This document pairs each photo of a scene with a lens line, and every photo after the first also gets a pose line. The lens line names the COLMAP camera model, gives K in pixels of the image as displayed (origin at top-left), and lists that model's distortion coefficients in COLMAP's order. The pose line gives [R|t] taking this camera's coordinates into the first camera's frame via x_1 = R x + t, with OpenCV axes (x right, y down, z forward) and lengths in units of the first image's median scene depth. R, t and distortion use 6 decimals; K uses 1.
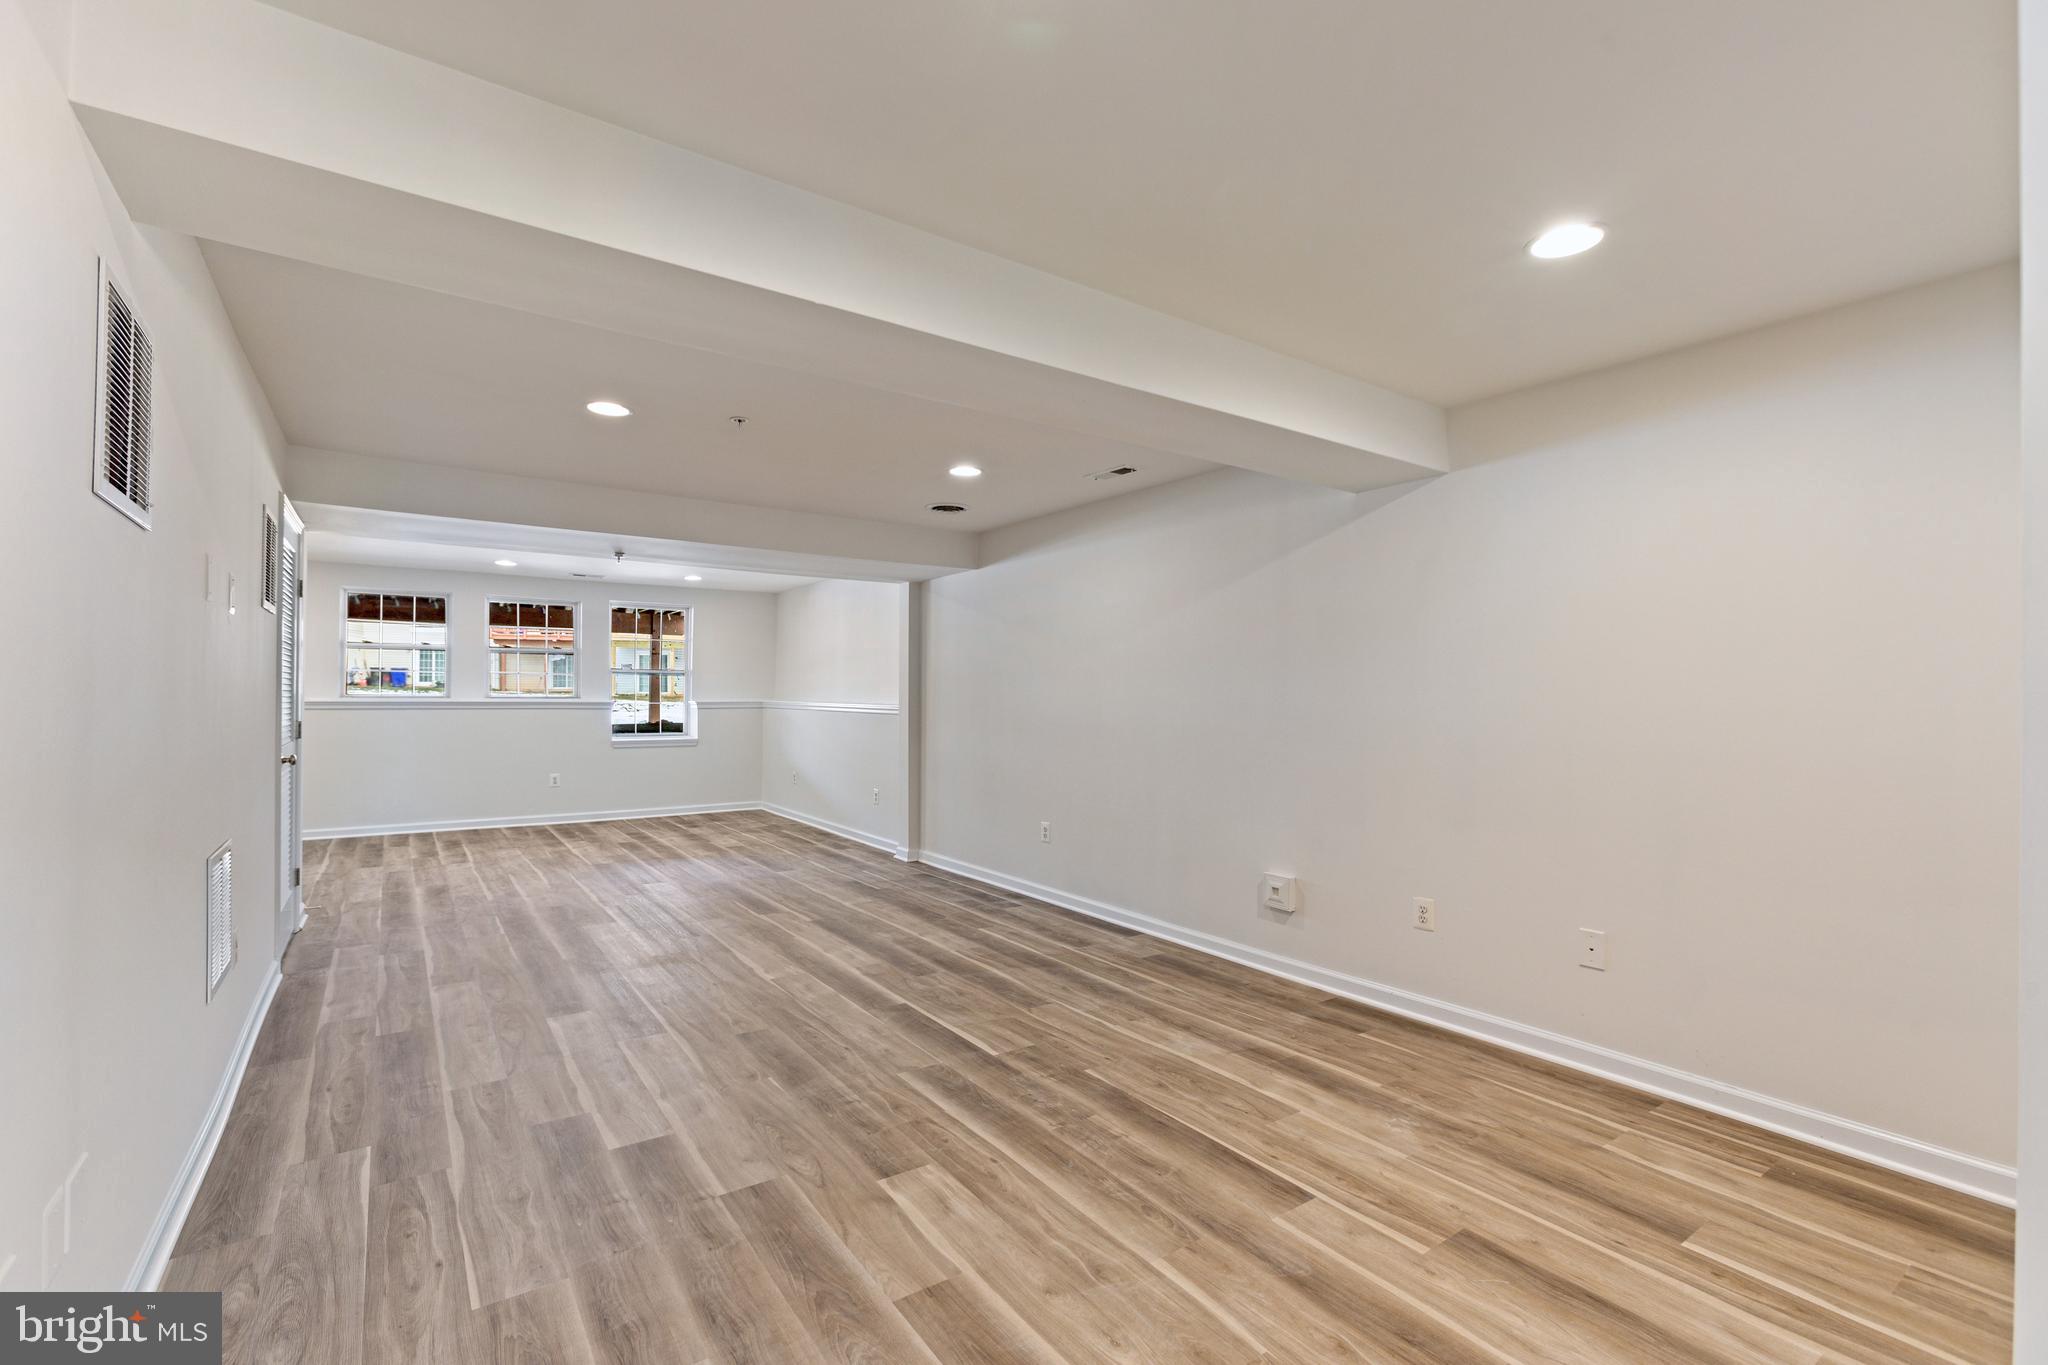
lens RADIAL K [[918.4, 0, 1018.7], [0, 918.4, 677.2], [0, 0, 1]] dist [-0.024498, 0.013821]
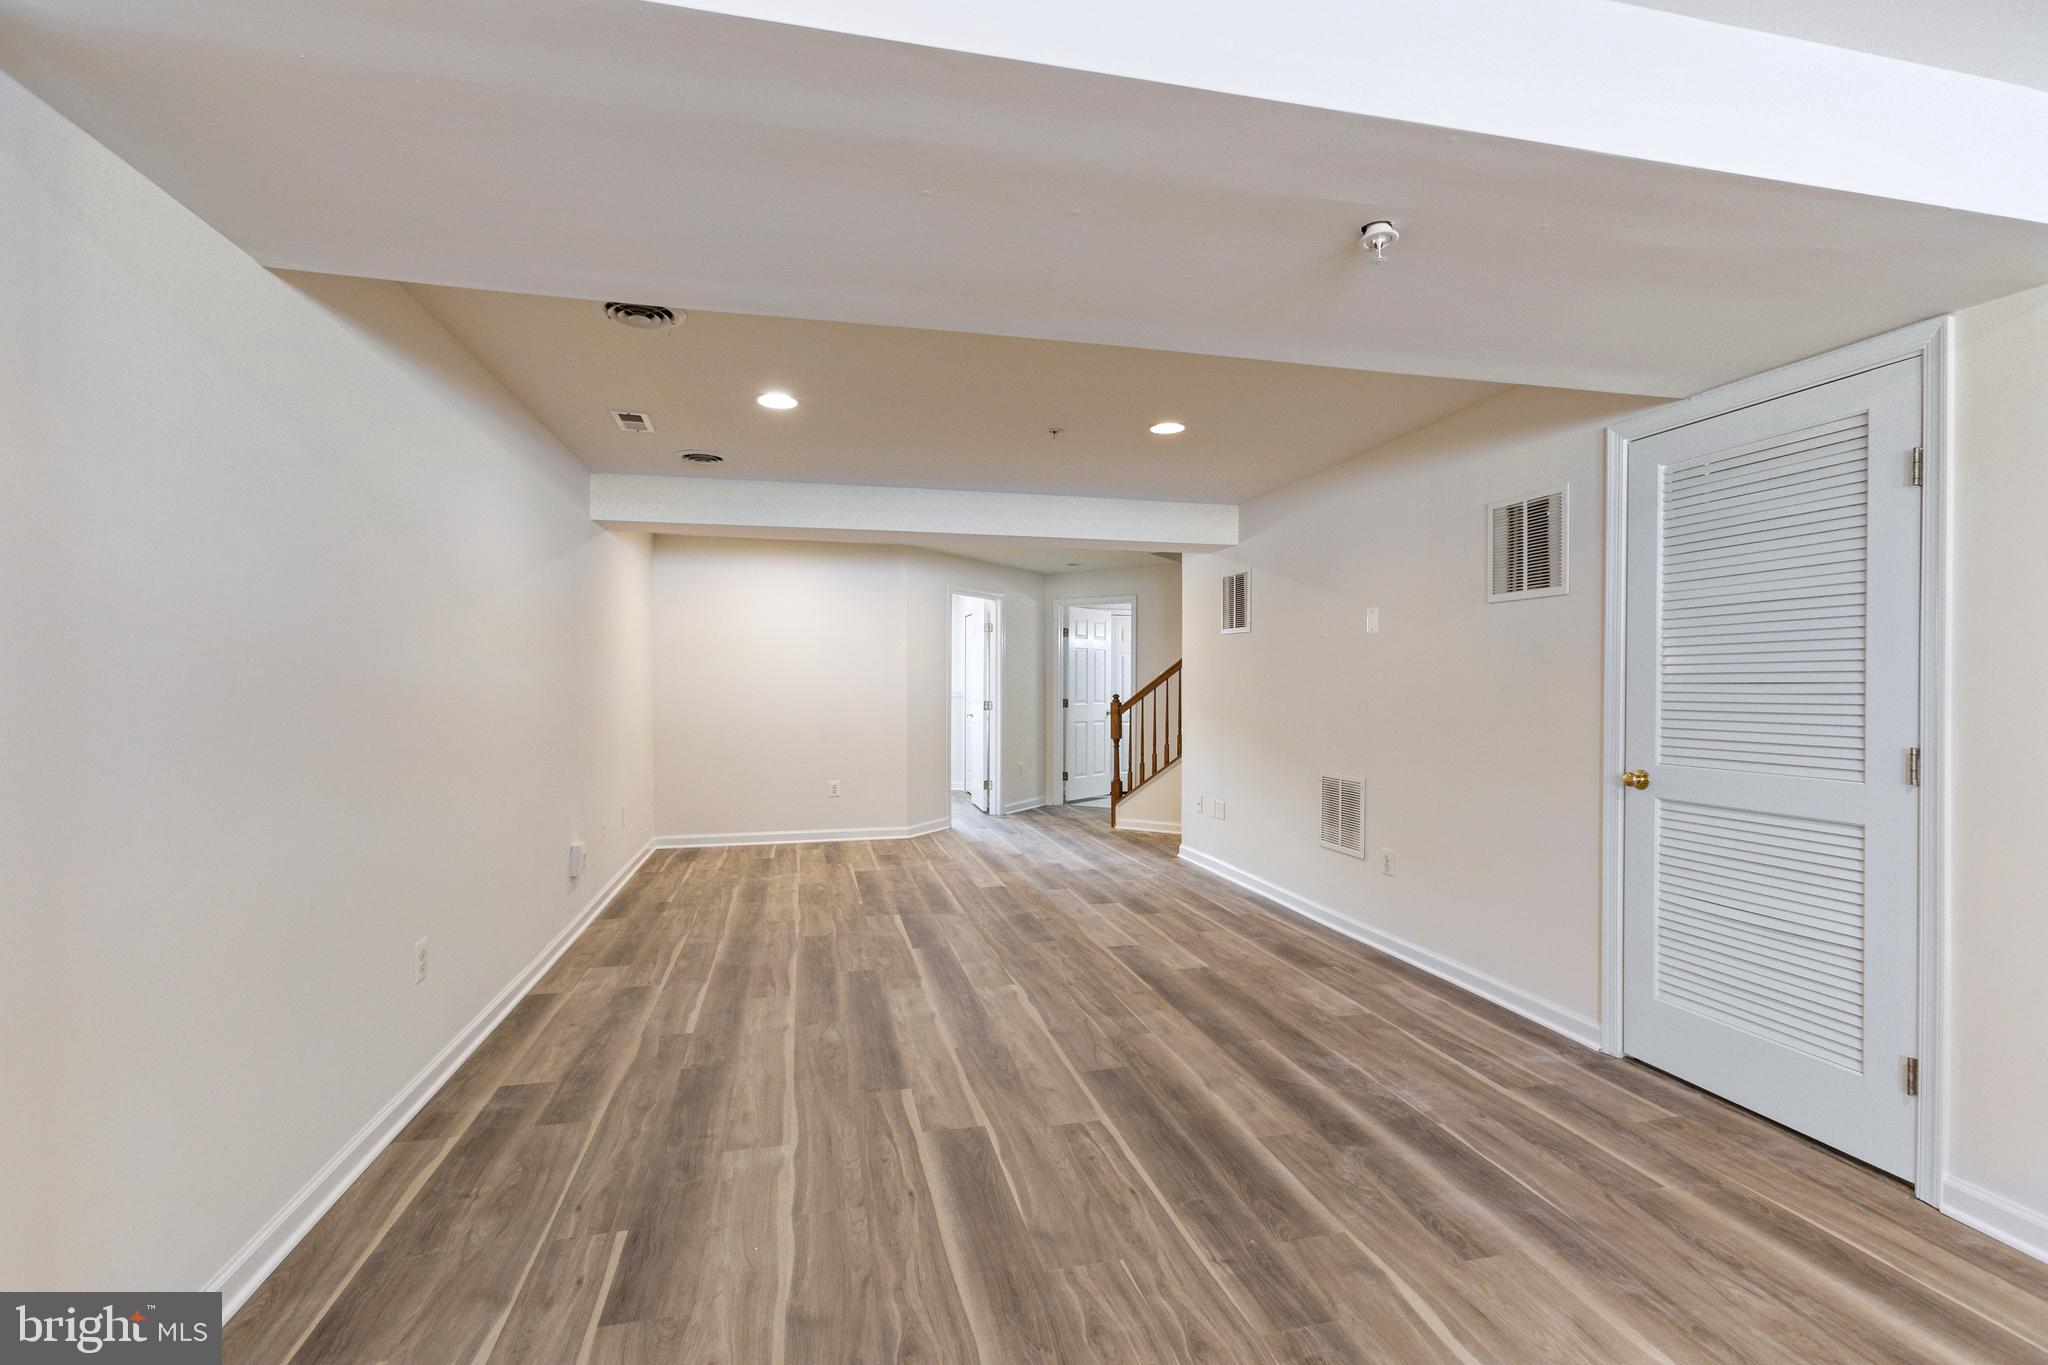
lens RADIAL K [[918.4, 0, 1018.7], [0, 918.4, 677.2], [0, 0, 1]] dist [-0.024498, 0.013821]
pose [[-0.930334, -0.007788, 0.366630, -0.592676], [-0.018333, 0.999512, -0.025290, 0.035352], [-0.366254, -0.030250, -0.930023, 1.804097]]
